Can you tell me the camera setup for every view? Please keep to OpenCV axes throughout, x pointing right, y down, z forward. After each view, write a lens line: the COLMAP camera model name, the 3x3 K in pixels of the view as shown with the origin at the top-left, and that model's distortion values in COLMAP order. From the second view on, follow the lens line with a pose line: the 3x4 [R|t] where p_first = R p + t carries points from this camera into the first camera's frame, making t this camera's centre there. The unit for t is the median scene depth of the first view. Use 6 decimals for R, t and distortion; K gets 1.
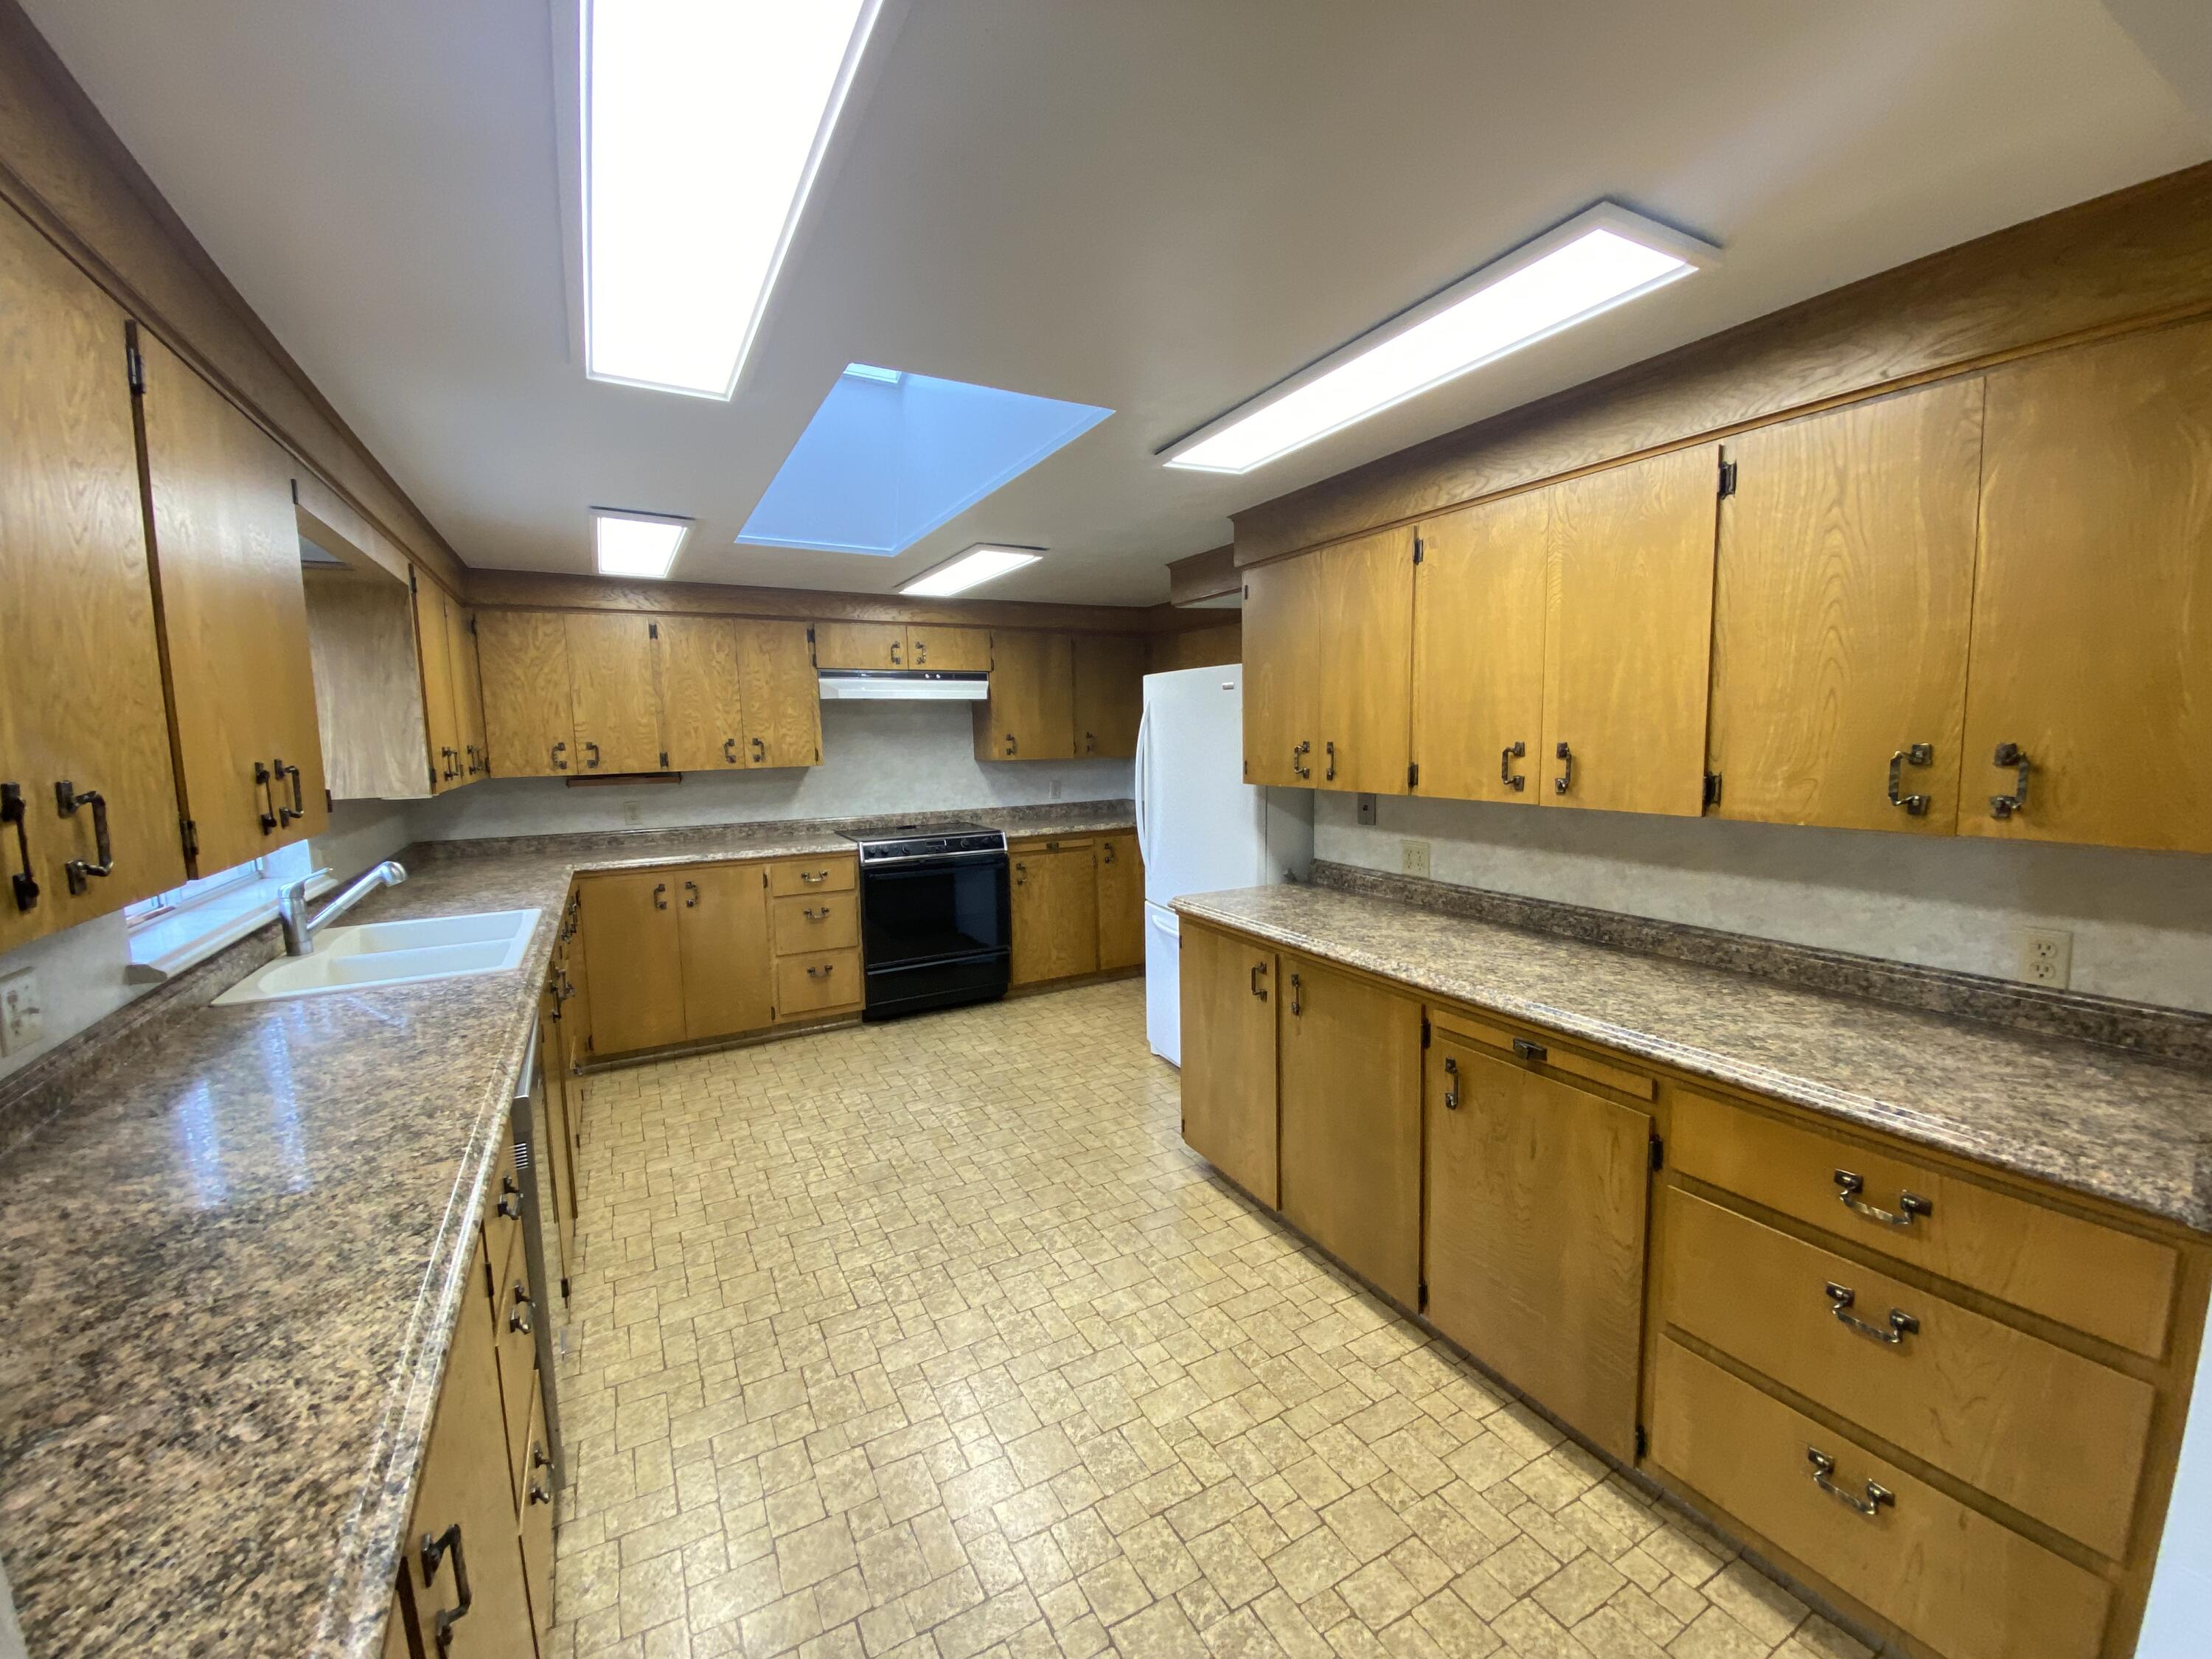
lens RADIAL K [[892.0, 0, 1106.0], [0, 892.0, 829.5], [0, 0, 1]] dist [0.023439, -0.024679]
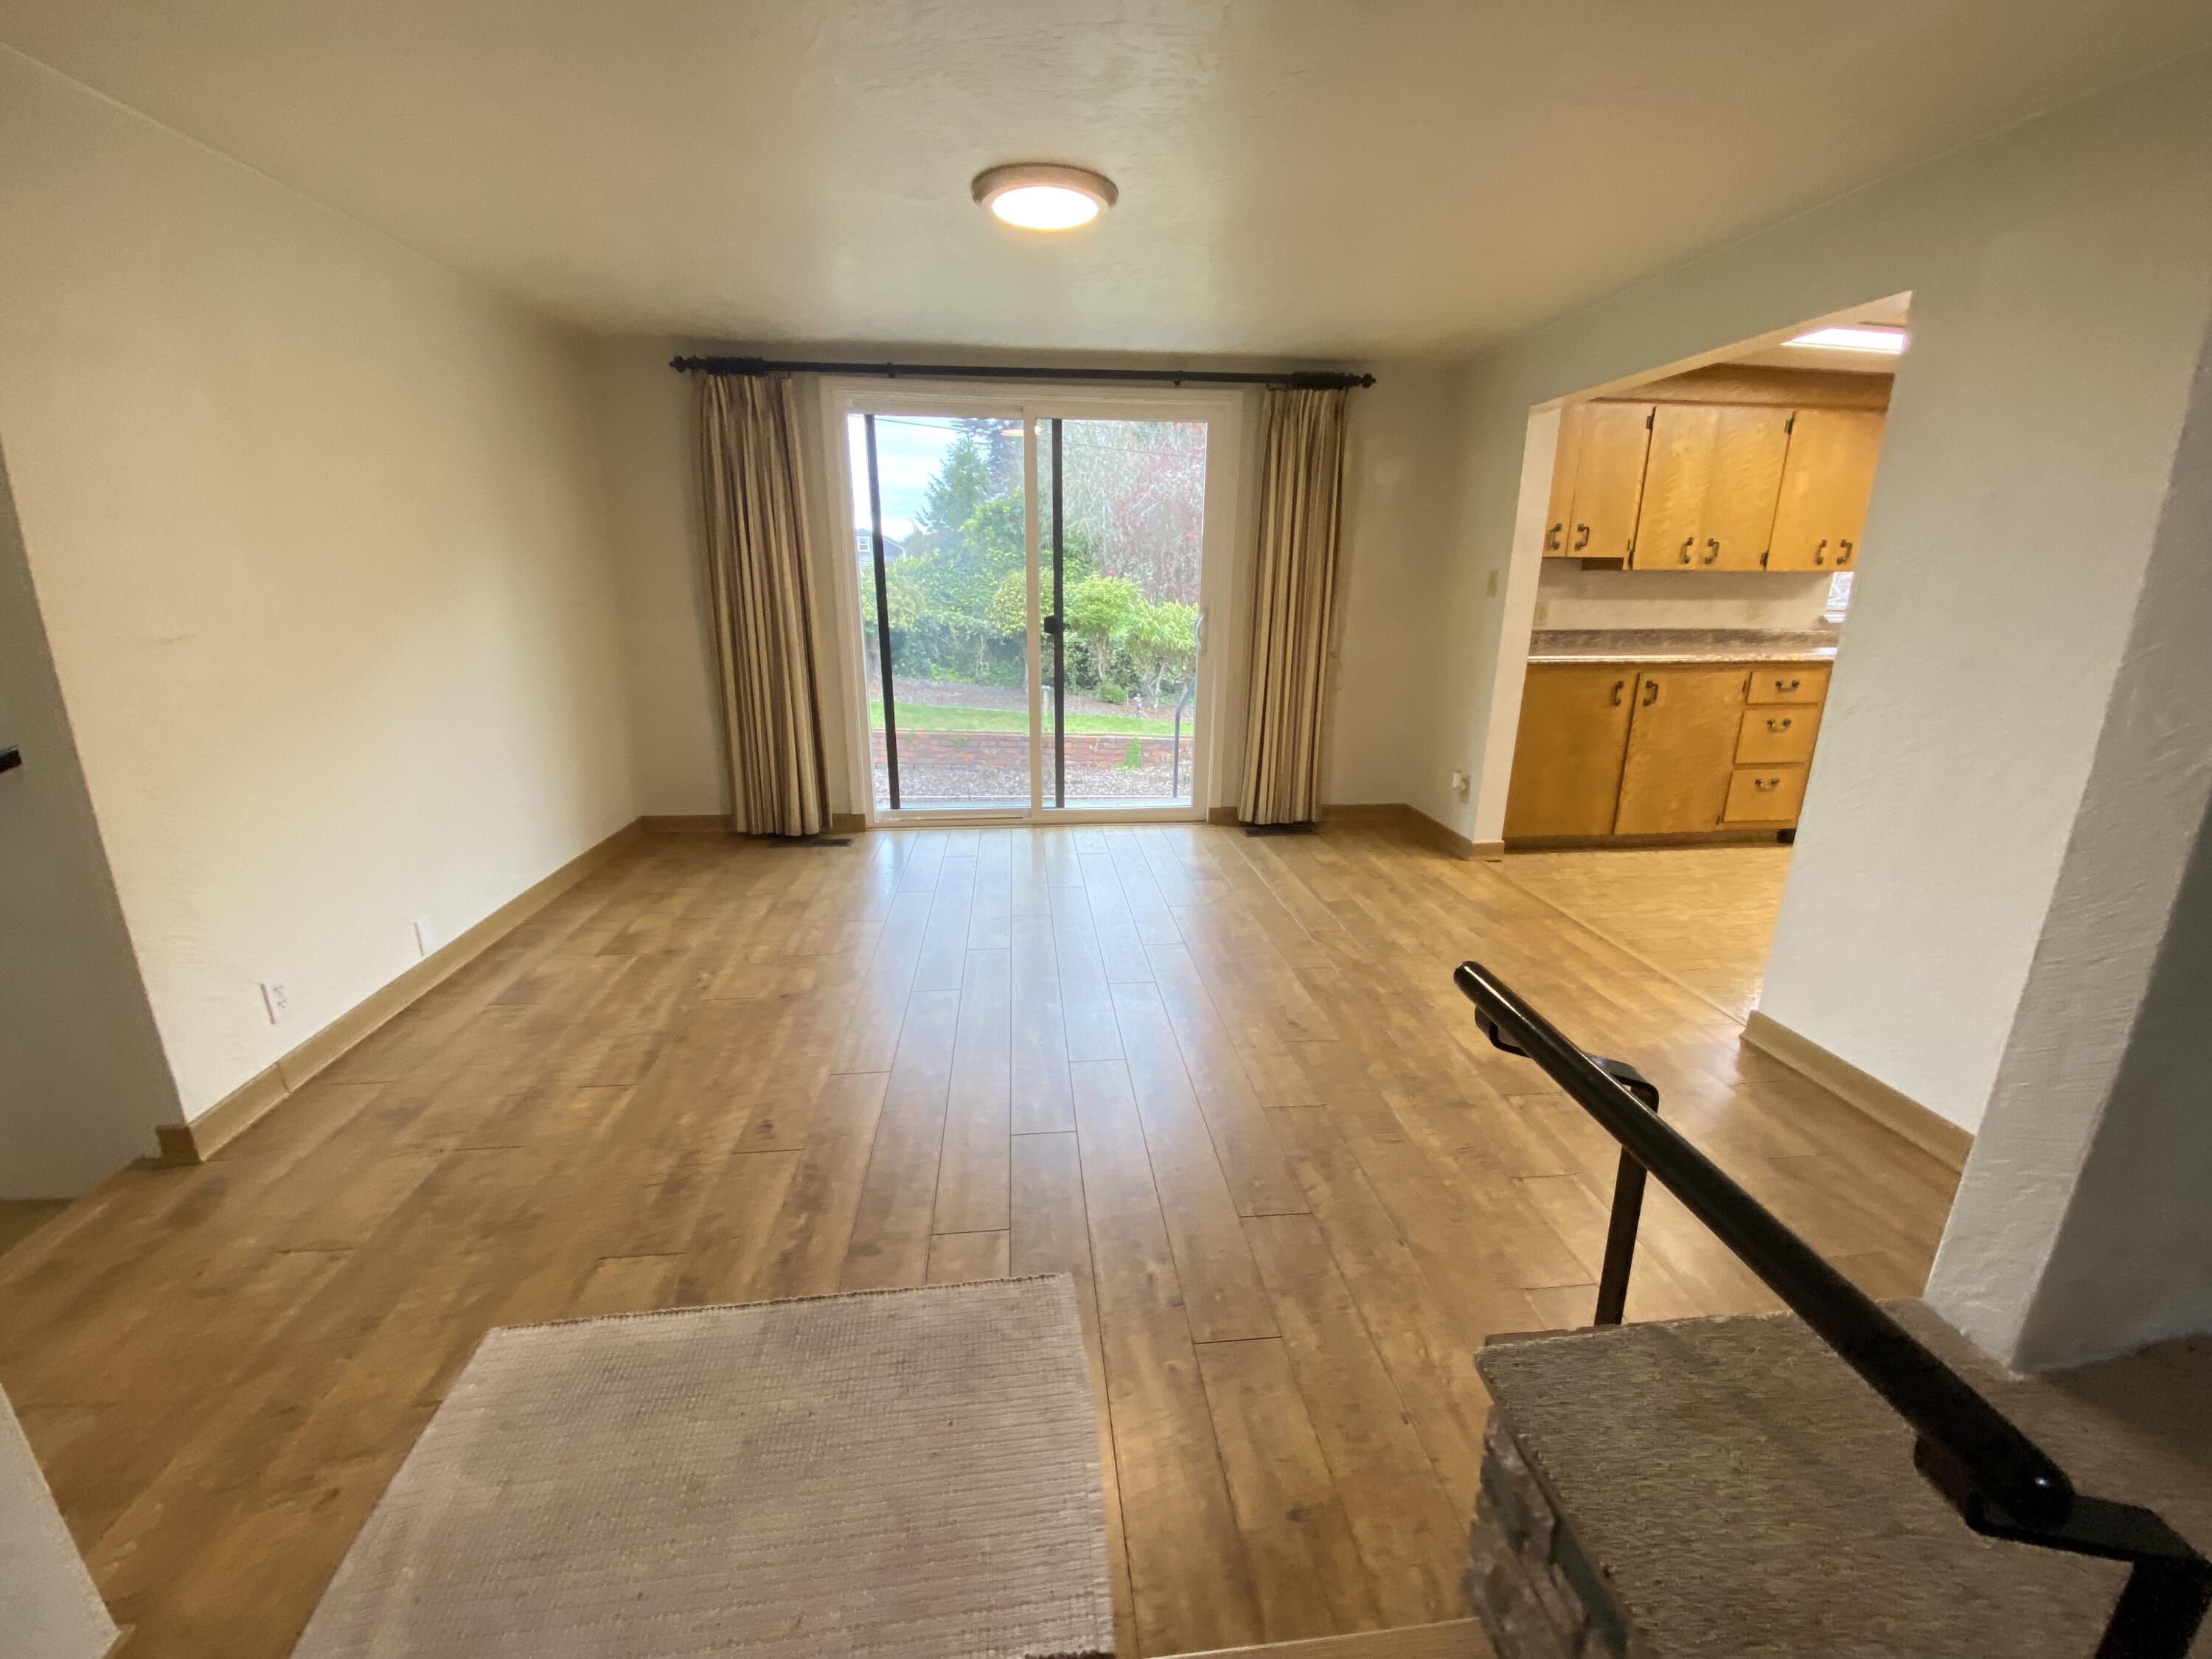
lens RADIAL K [[887.3, 0, 1106.0], [0, 887.3, 829.5], [0, 0, 1]] dist [0.000122, -0.009439]
pose [[-0.387776, 0.265015, -0.882835, 1.736943], [-0.105614, 0.938695, 0.328173, 0.072405], [0.915683, 0.220497, -0.336014, -0.011207]]
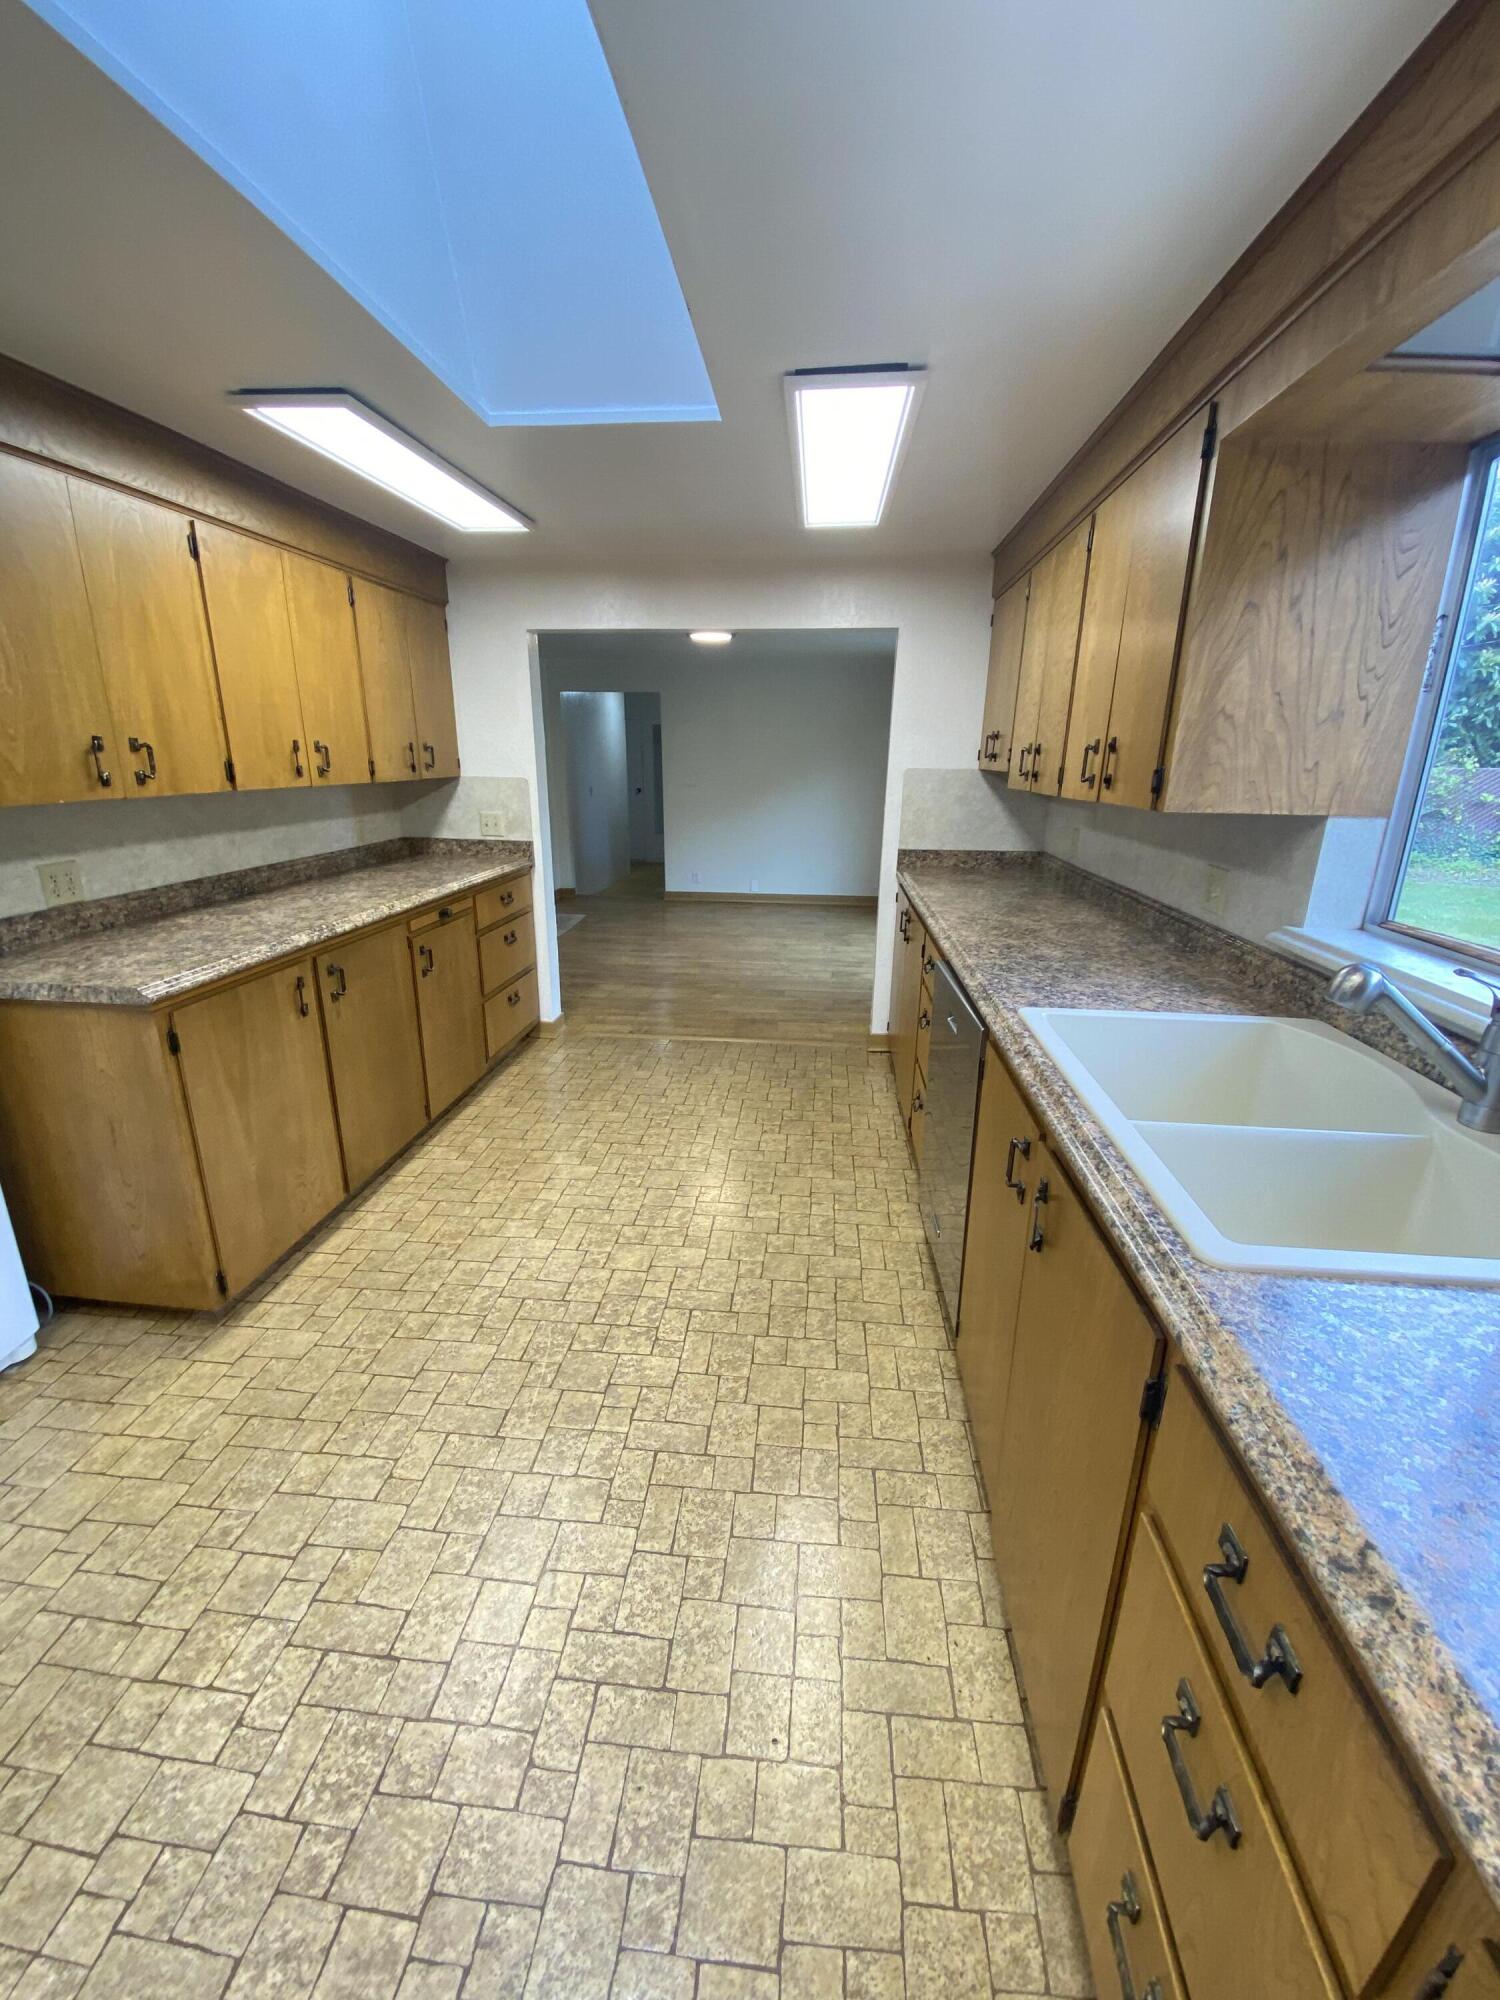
lens RADIAL K [[802.3, 0, 754.8], [0, 802.3, 1012.6], [0, 0, 1]] dist [0.000122, -0.009439]
pose [[-0.830645, -0.166785, 0.531235, -0.753740], [0.061787, 0.920580, 0.385634, -0.127869], [-0.553363, 0.353149, -0.754371, 1.506969]]
